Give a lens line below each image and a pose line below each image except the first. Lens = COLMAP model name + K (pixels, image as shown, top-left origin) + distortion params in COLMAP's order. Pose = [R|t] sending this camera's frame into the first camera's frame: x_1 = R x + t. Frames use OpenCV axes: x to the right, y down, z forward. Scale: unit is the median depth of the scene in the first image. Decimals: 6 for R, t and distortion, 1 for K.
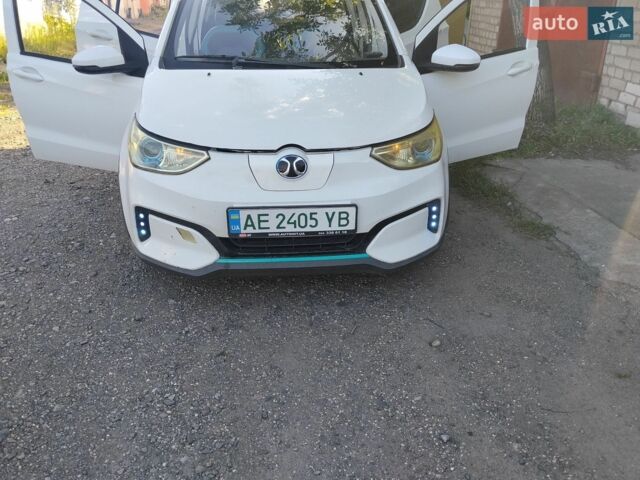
lens RADIAL K [[543.1, 0, 320.0], [0, 543.1, 240.0], [0, 0, 1]] dist [0.109897, -0.200499]
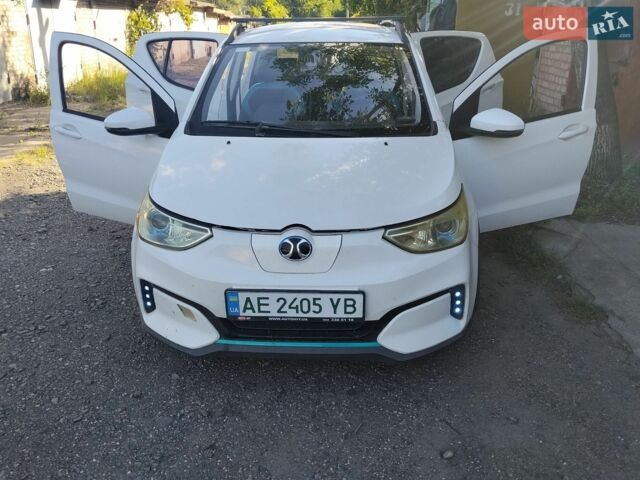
lens RADIAL K [[543.1, 0, 320.0], [0, 543.1, 240.0], [0, 0, 1]] dist [0.109897, -0.200499]
pose [[0.991272, 0.041110, -0.125262, 0.096336], [-0.047803, 0.997559, -0.050905, -0.093577], [0.122864, 0.056449, 0.990817, 0.068769]]
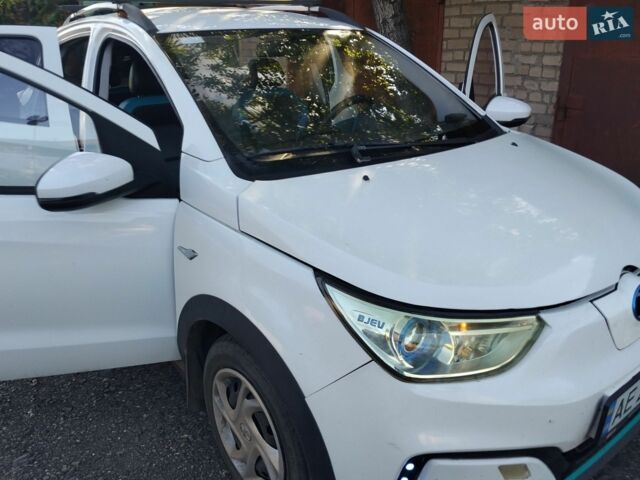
lens RADIAL K [[543.1, 0, 320.0], [0, 543.1, 240.0], [0, 0, 1]] dist [0.109897, -0.200499]
pose [[0.828239, -0.211033, 0.519120, -0.612165], [0.251039, 0.967952, -0.007032, -0.264409], [-0.500999, 0.136144, 0.854673, 0.570305]]
